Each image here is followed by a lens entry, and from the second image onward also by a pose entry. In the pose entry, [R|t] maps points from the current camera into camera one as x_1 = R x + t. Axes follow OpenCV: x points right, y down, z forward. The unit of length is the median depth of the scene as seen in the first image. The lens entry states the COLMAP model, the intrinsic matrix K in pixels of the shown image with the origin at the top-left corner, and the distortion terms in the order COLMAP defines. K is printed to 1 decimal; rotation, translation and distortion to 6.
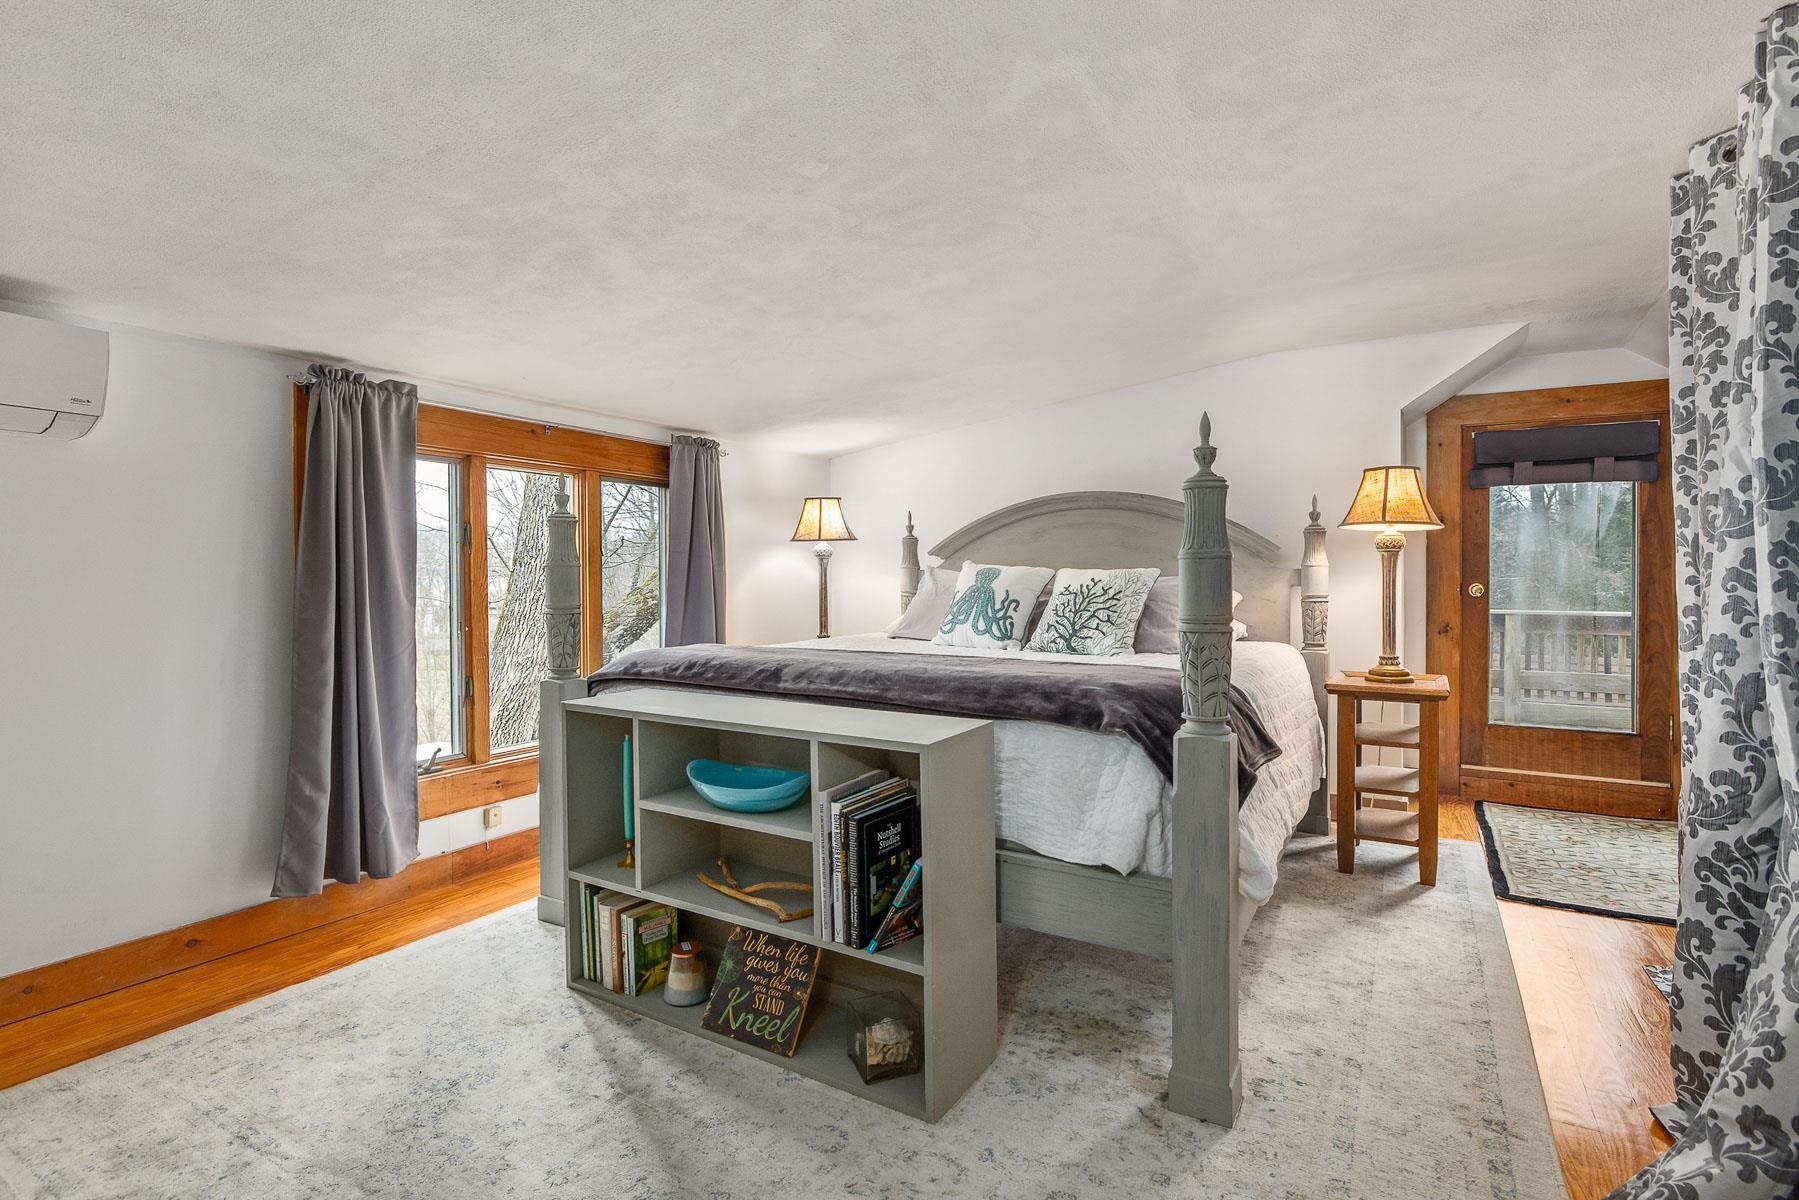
lens RADIAL K [[864.0, 0, 908.1], [0, 864.0, 592.2], [0, 0, 1]] dist [-0.004997, -0.000193]
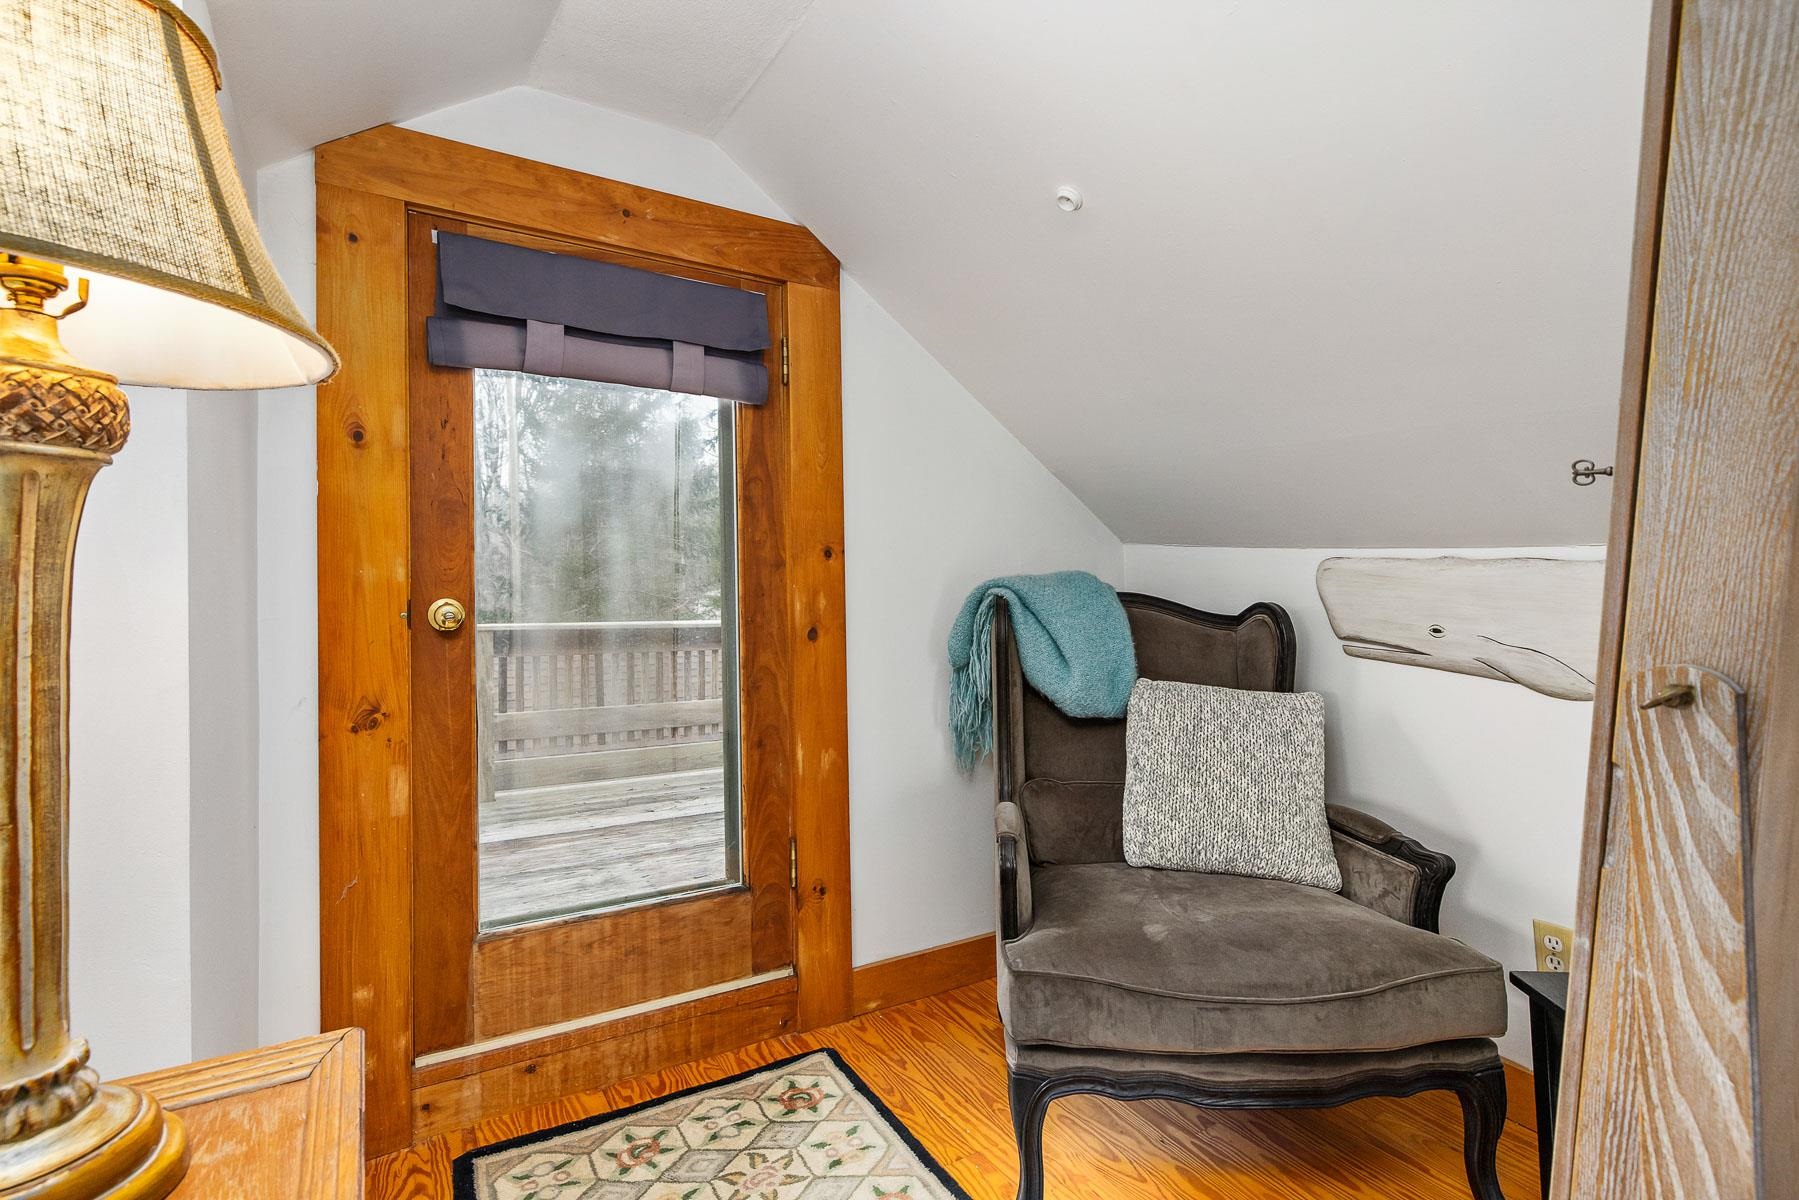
lens RADIAL K [[864.0, 0, 908.1], [0, 864.0, 592.2], [0, 0, 1]] dist [-0.004997, -0.000193]
pose [[0.451235, -0.014468, 0.892288, 0.394822], [0.001333, 0.999878, 0.015539, -0.019442], [-0.892404, -0.005823, 0.451199, 0.622446]]
